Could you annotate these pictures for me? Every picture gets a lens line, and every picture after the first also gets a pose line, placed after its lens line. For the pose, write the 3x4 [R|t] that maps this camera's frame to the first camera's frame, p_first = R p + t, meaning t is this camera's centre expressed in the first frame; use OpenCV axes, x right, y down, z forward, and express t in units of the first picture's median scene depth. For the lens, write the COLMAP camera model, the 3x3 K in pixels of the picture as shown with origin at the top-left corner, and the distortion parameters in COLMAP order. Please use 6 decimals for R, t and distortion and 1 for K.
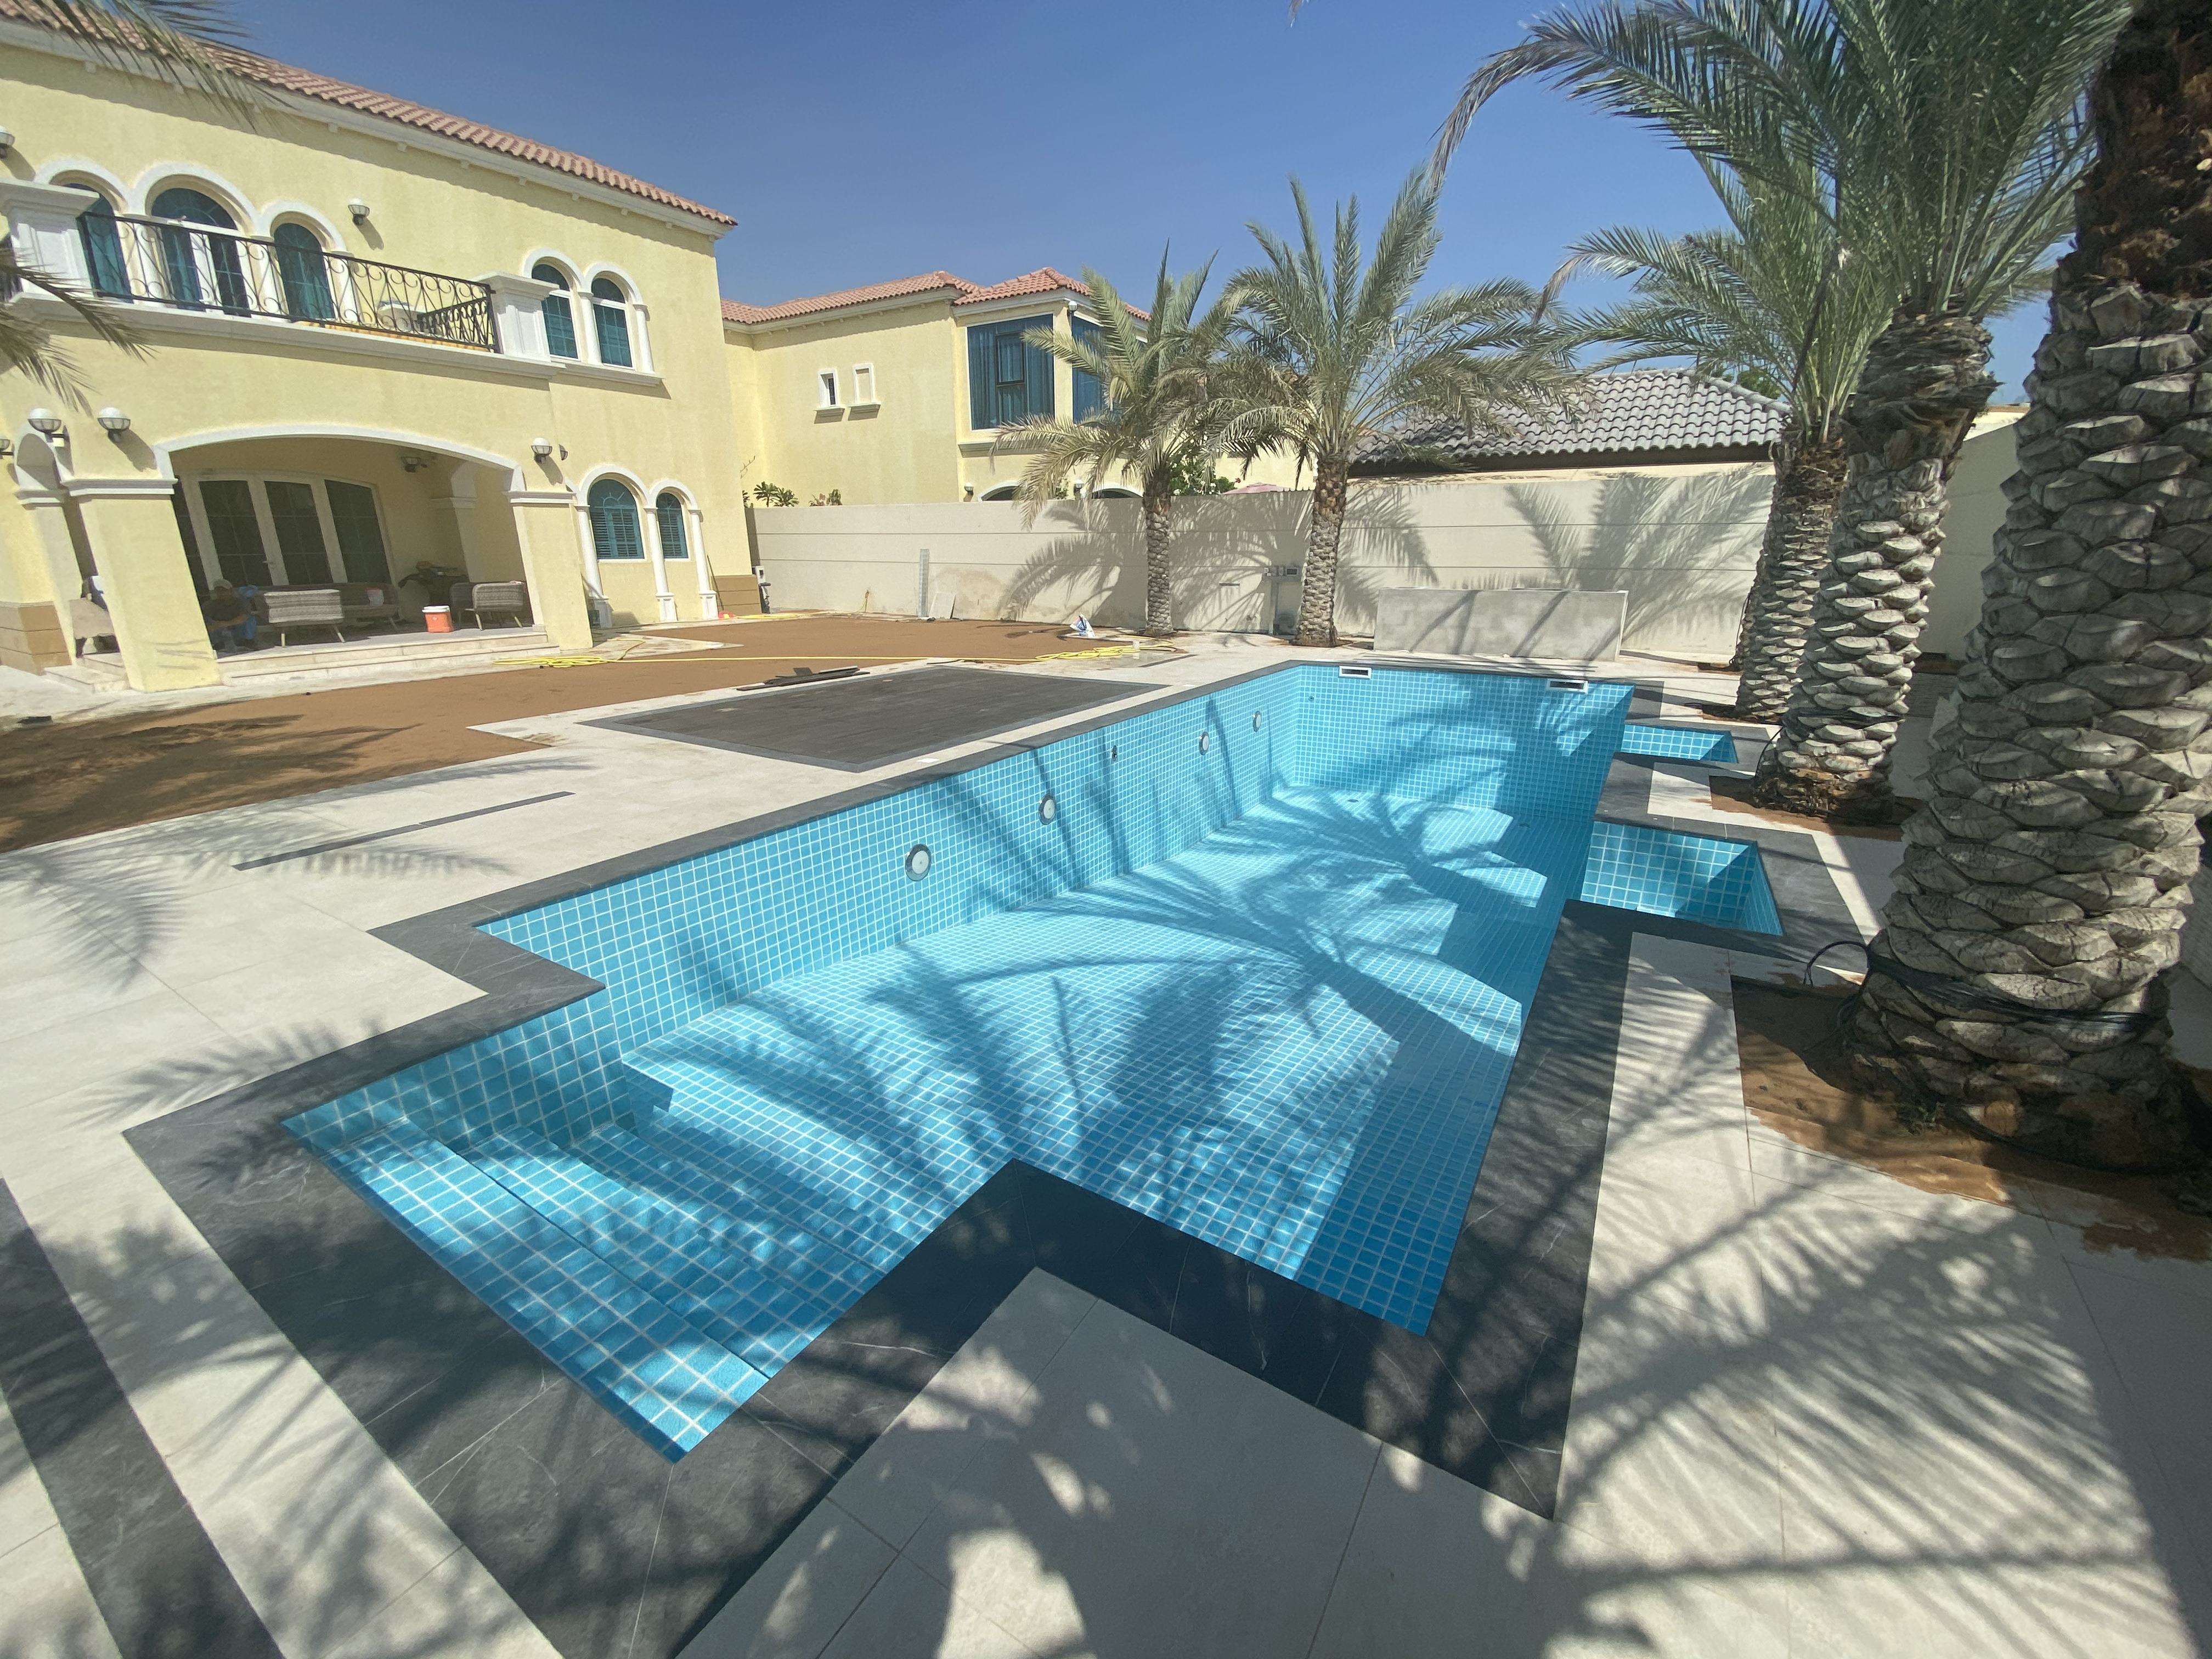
lens RADIAL K [[895.4, 0, 1101.4], [0, 895.4, 832.1], [0, 0, 1]] dist [0.014179, -0.016227]
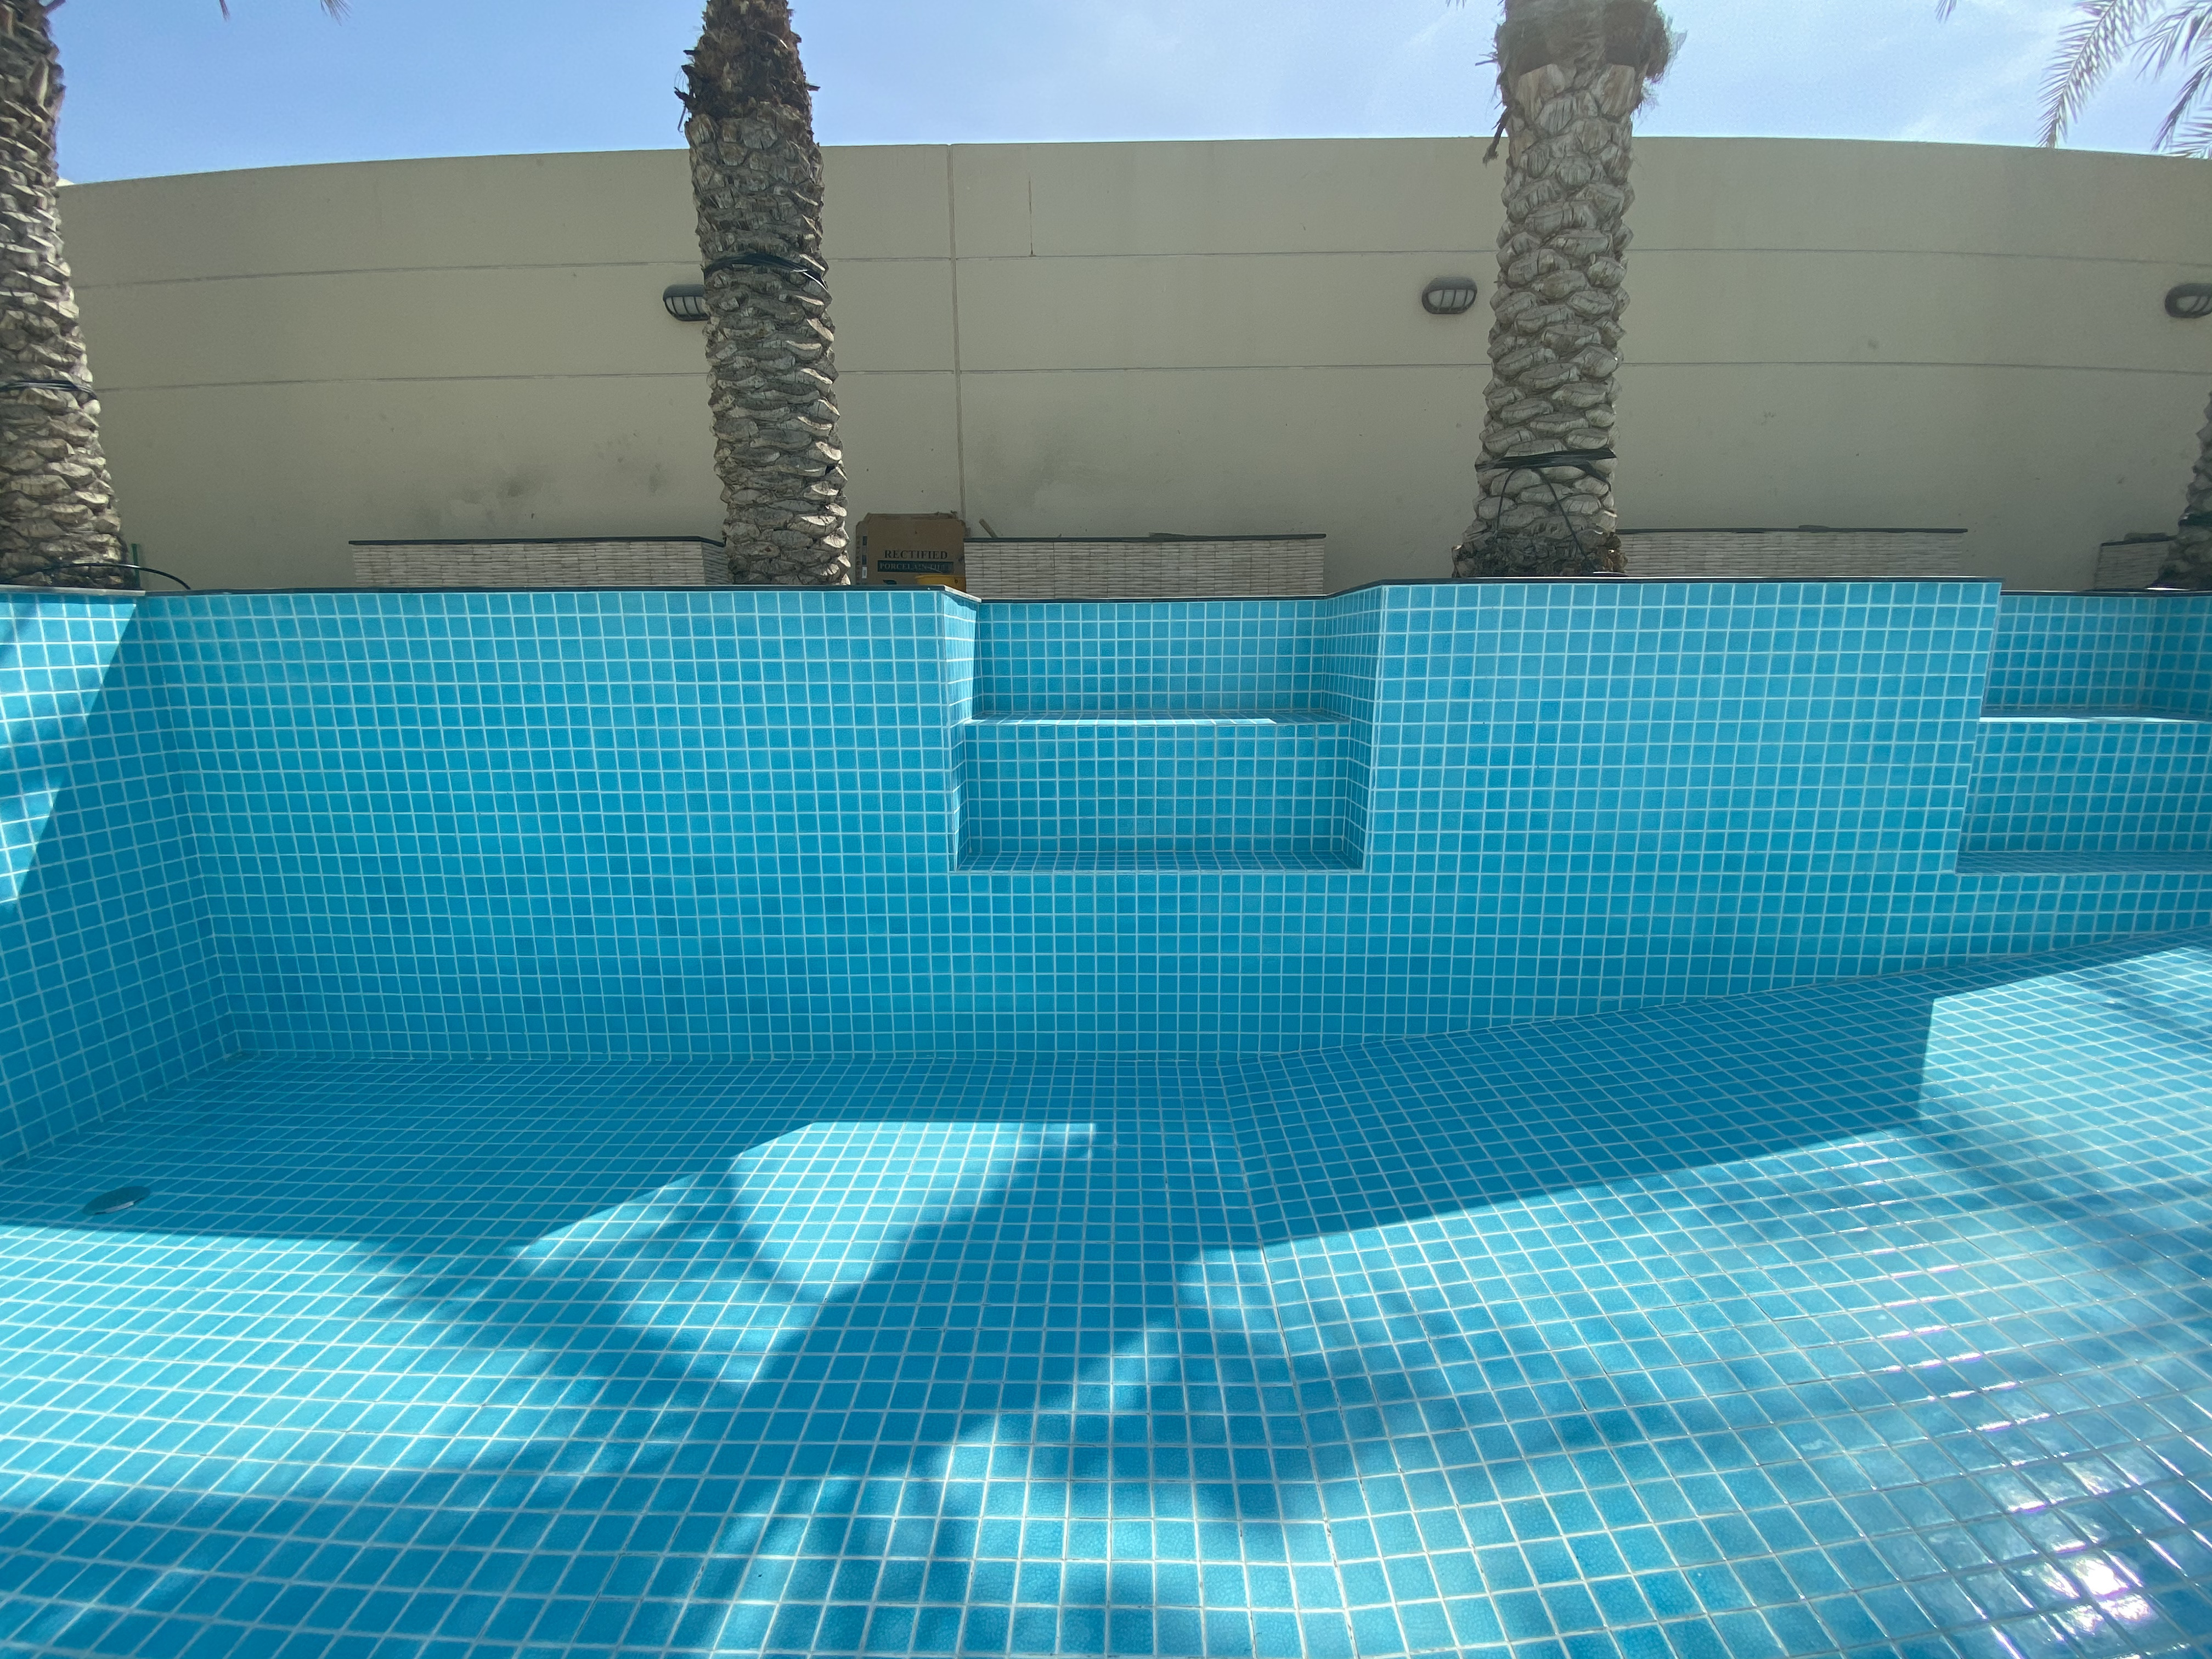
lens RADIAL K [[895.4, 0, 1090.5], [0, 895.4, 832.9], [0, 0, 1]] dist [0.014179, -0.016227]
pose [[-0.505554, -0.170474, 0.845786, 0.207308], [0.269838, 0.899871, 0.342666, -0.134952], [-0.819514, 0.401461, -0.408932, 1.090961]]
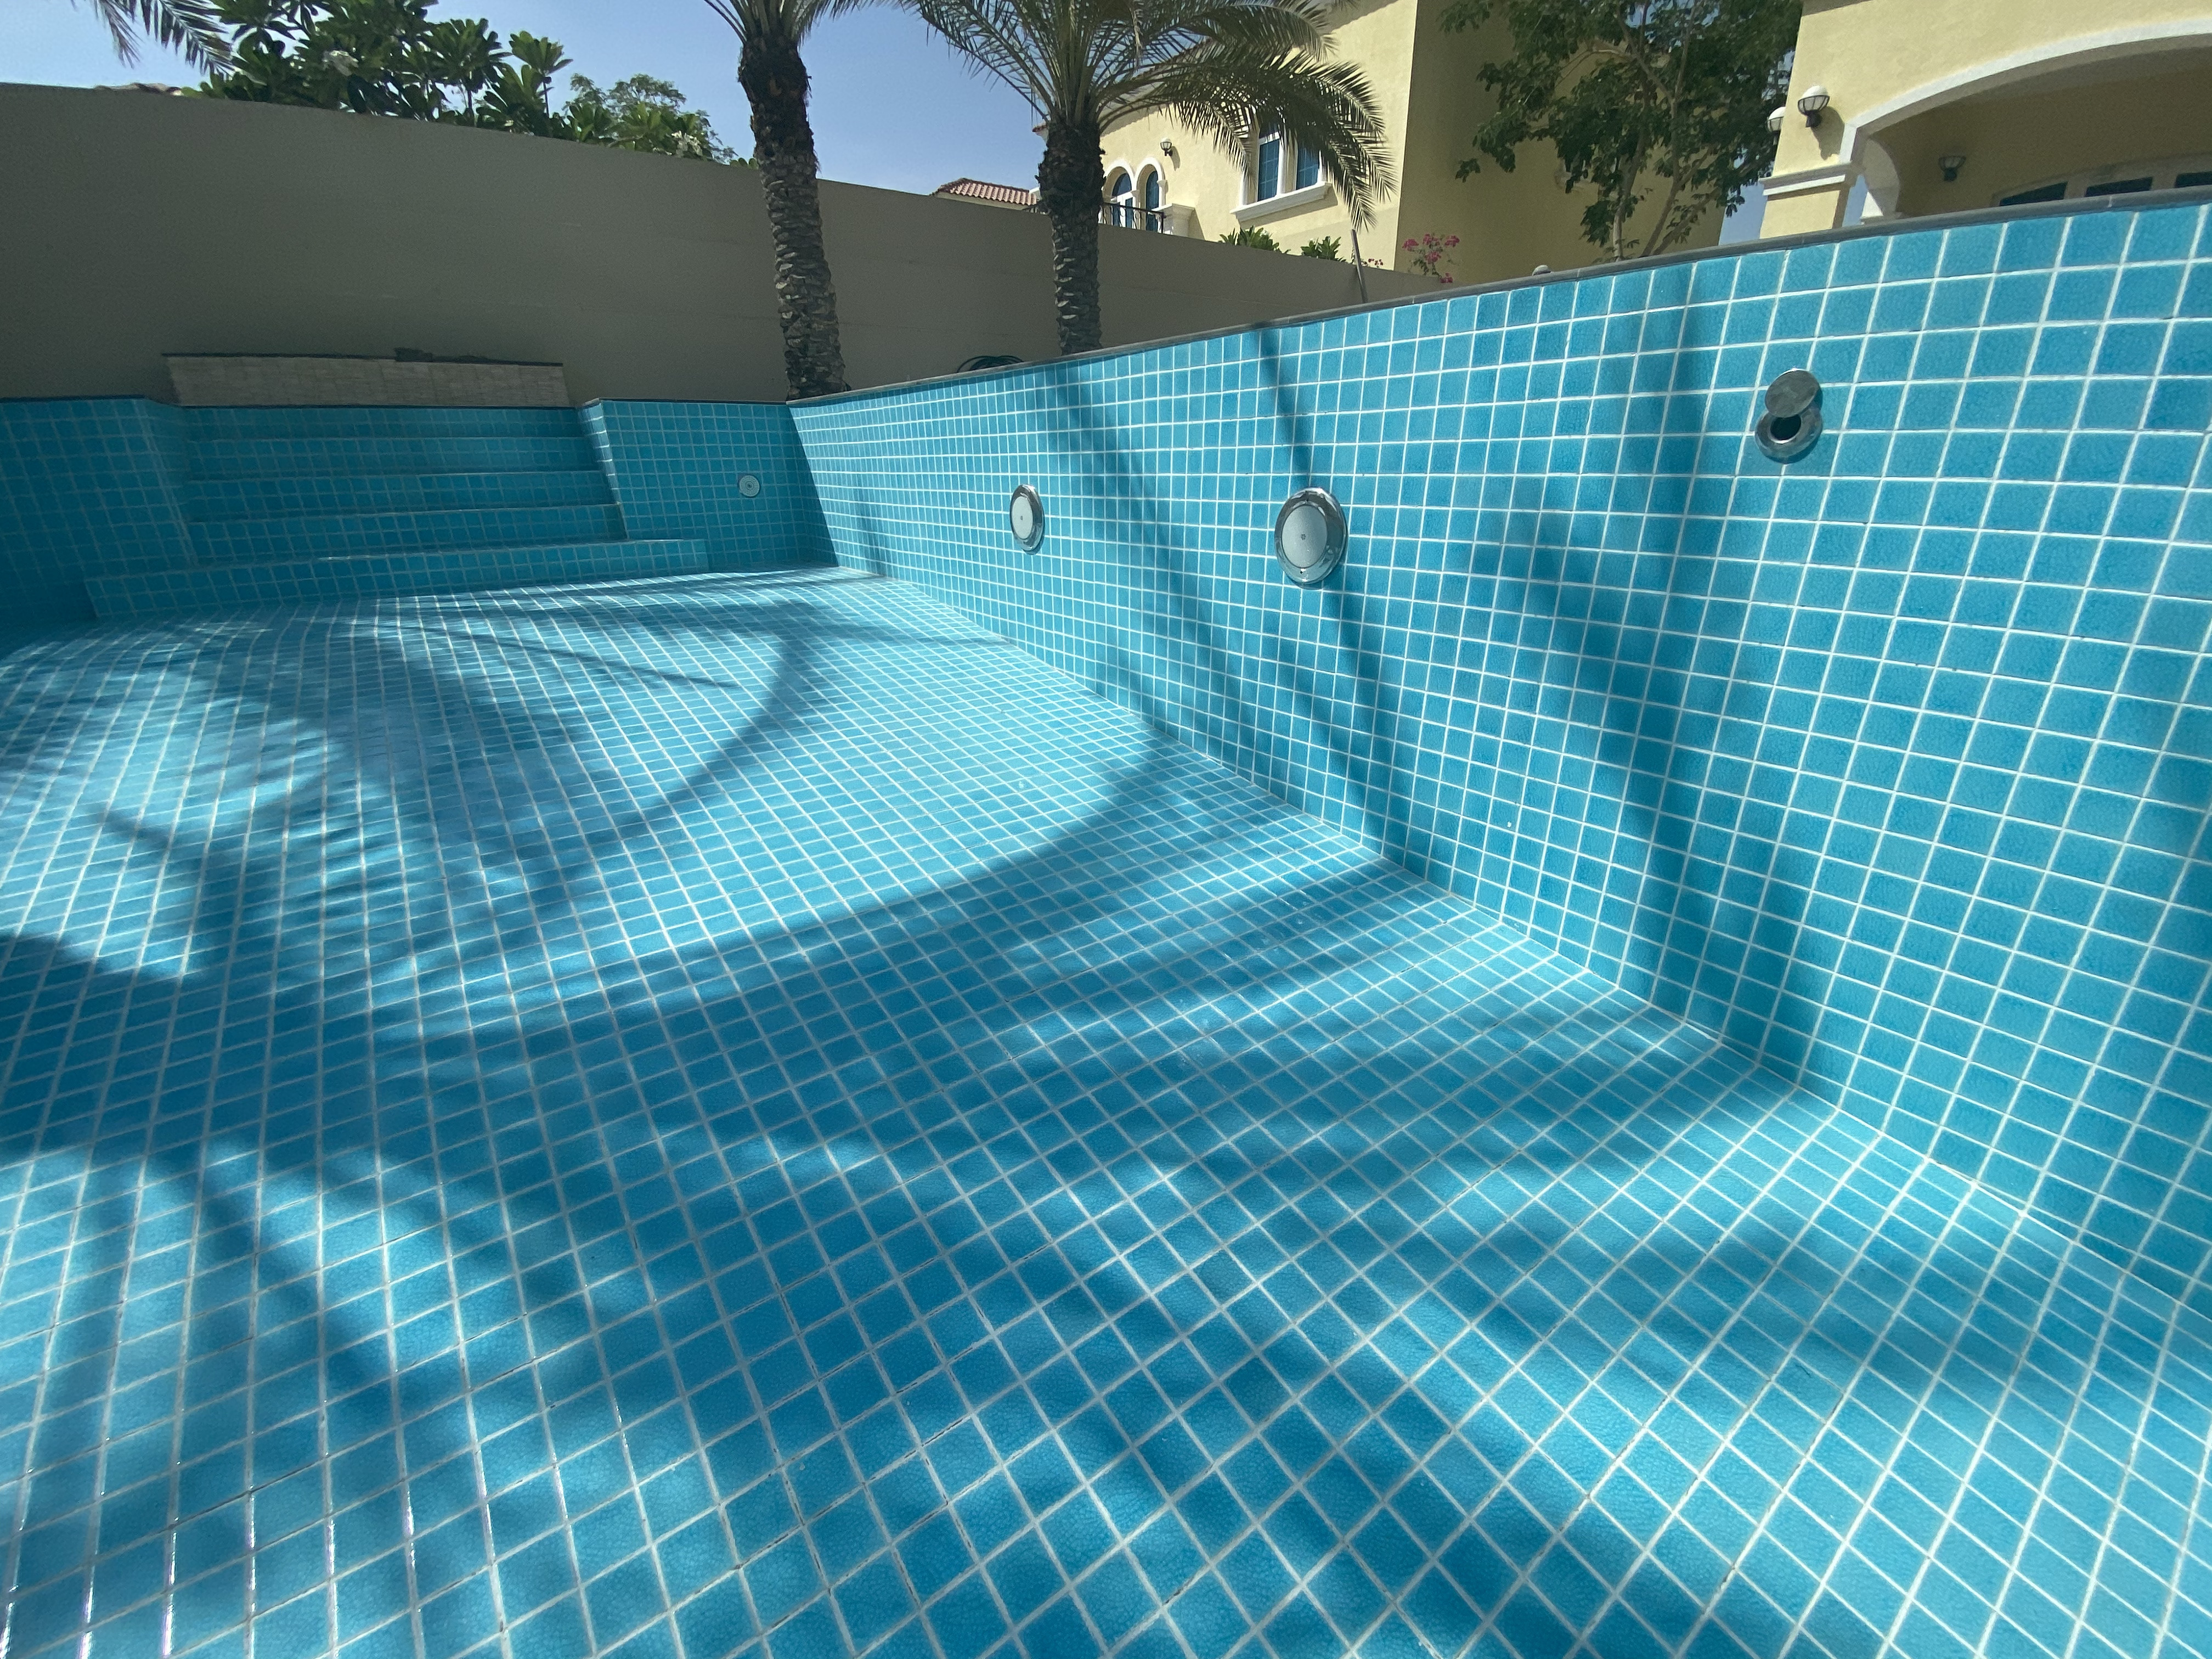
lens RADIAL K [[895.4, 0, 1107.6], [0, 895.4, 828.7], [0, 0, 1]] dist [0.014179, -0.016227]
pose [[-0.373708, 0.358689, -0.855386, 0.261677], [-0.268071, 0.841082, 0.469808, -0.065808], [0.887964, 0.404875, -0.218164, 0.926689]]
